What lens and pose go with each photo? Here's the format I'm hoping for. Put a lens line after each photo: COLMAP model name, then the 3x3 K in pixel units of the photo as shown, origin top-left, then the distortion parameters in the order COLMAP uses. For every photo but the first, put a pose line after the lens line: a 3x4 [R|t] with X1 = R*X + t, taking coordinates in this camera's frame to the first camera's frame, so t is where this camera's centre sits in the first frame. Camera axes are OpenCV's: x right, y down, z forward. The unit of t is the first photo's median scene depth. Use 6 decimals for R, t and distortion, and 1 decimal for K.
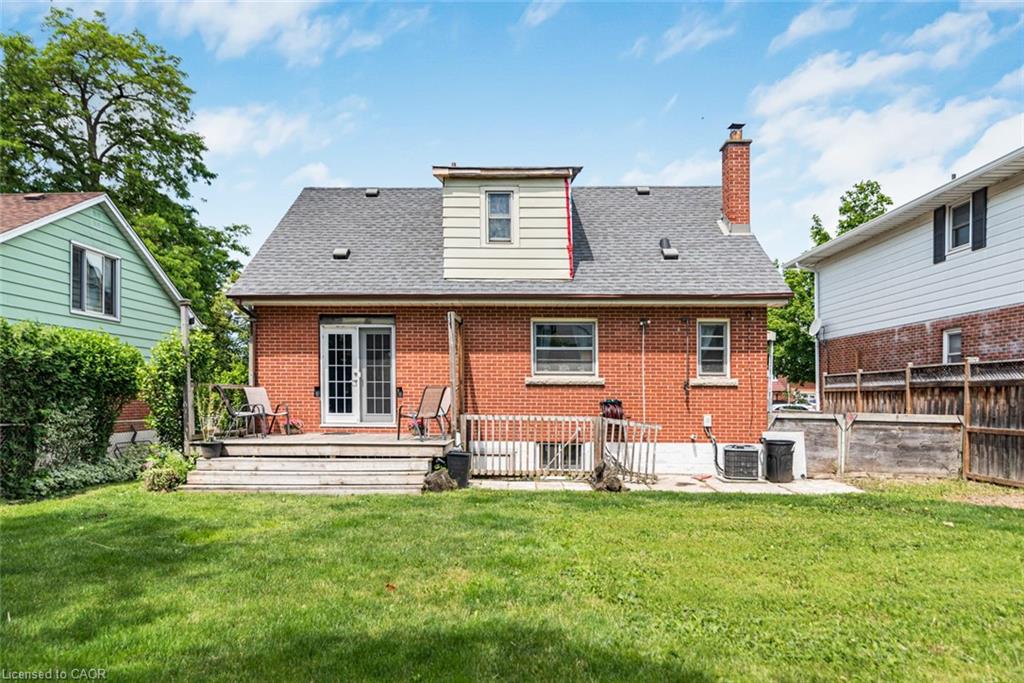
lens RADIAL K [[602.6, 0, 510.6], [0, 602.6, 370.8], [0, 0, 1]] dist [-0.006801, 0.001295]
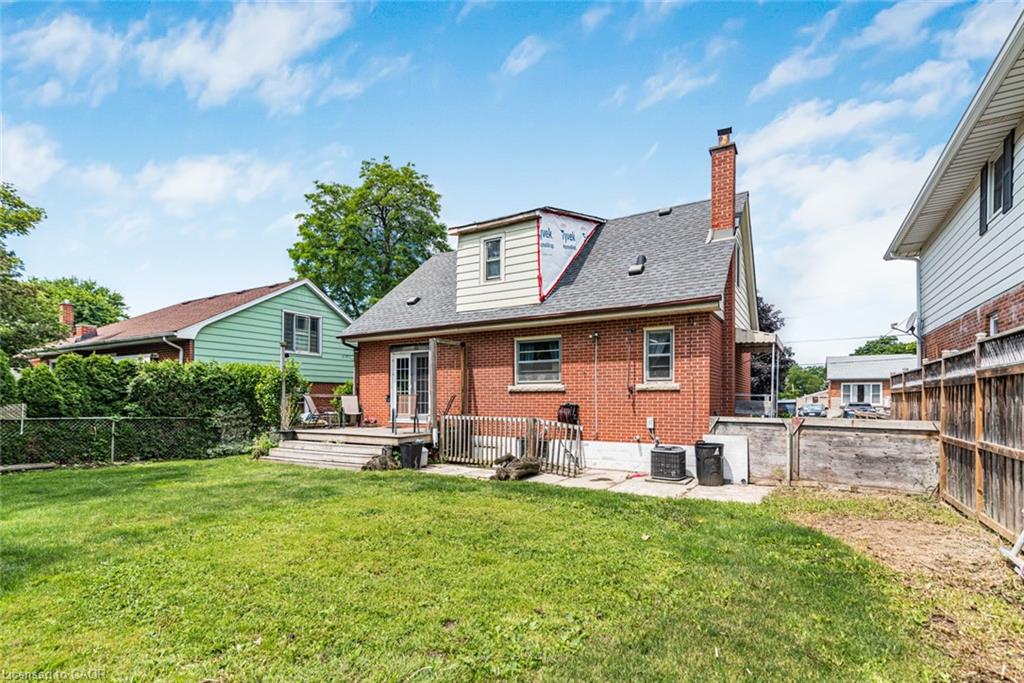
lens RADIAL K [[481.4, 0, 545.3], [0, 481.4, 392.1], [0, 0, 1]] dist [0.002237, 0.000151]
pose [[0.879994, -0.014056, -0.474777, 0.563117], [0.025275, 0.999532, 0.017256, 0.008486], [0.474312, -0.027185, 0.879937, 0.157035]]
